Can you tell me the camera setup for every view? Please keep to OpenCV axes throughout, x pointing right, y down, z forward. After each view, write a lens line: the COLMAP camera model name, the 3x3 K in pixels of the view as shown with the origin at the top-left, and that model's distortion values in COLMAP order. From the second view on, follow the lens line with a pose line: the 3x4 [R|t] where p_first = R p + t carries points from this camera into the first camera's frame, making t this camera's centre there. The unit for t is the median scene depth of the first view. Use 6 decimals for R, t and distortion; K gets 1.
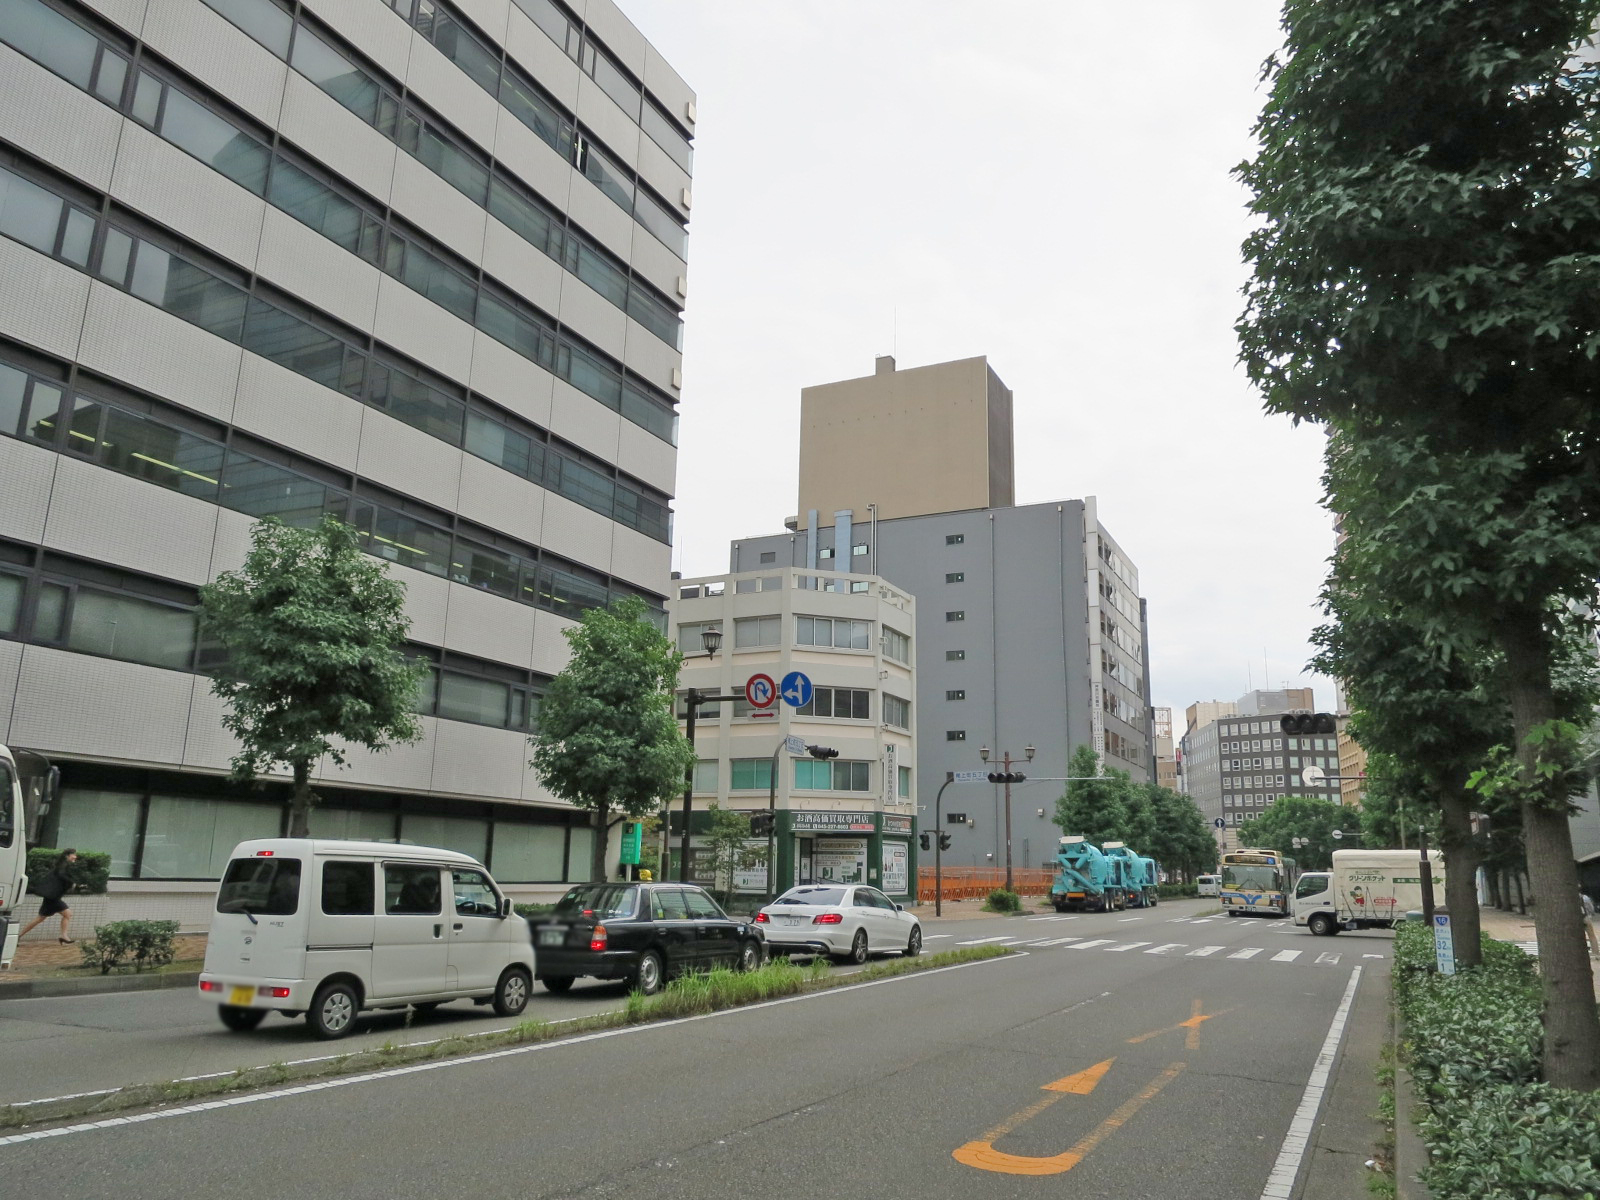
lens RADIAL K [[1158.7, 0, 800.0], [0, 1158.7, 600.0], [0, 0, 1]] dist [-0.041225, 0.000859]
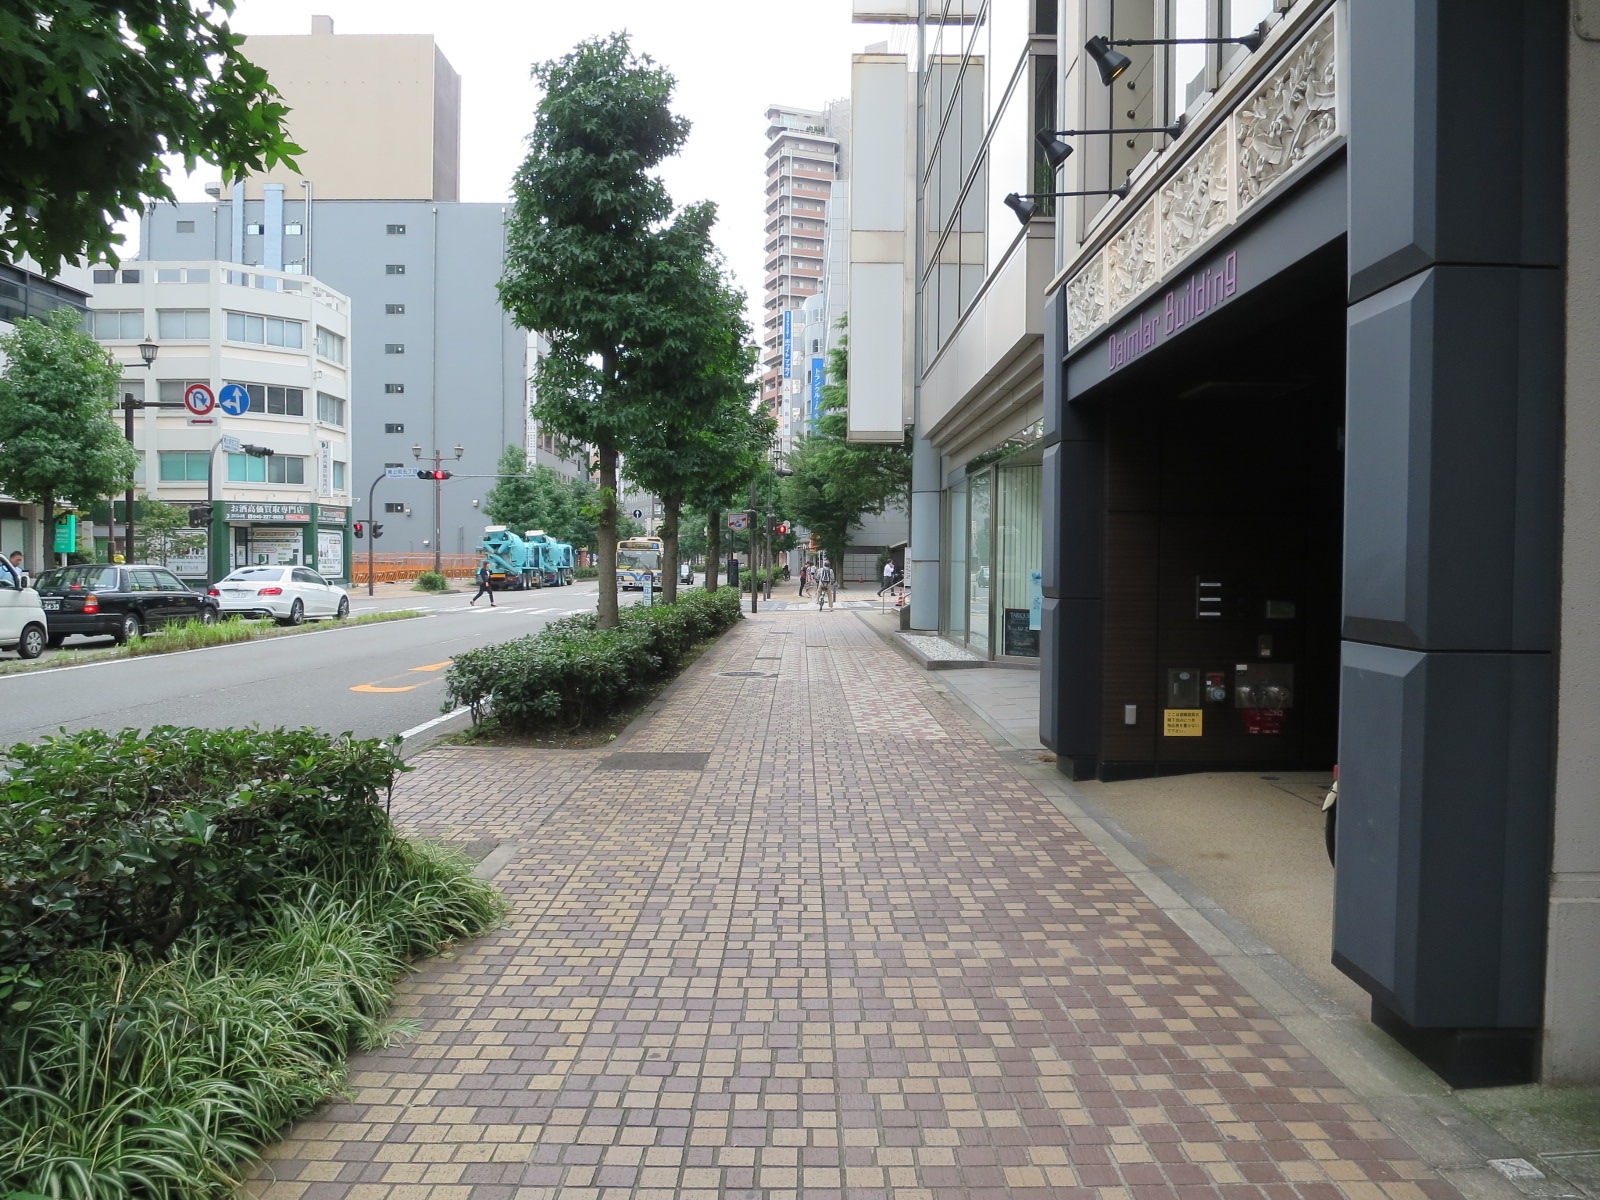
lens RADIAL K [[1158.7, 0, 800.0], [0, 1158.7, 600.0], [0, 0, 1]] dist [-0.041225, 0.000859]
pose [[0.894245, -0.027883, 0.446708, -0.008422], [-0.091346, 0.965681, 0.243138, -0.033427], [-0.438156, -0.258230, 0.861009, -0.152199]]
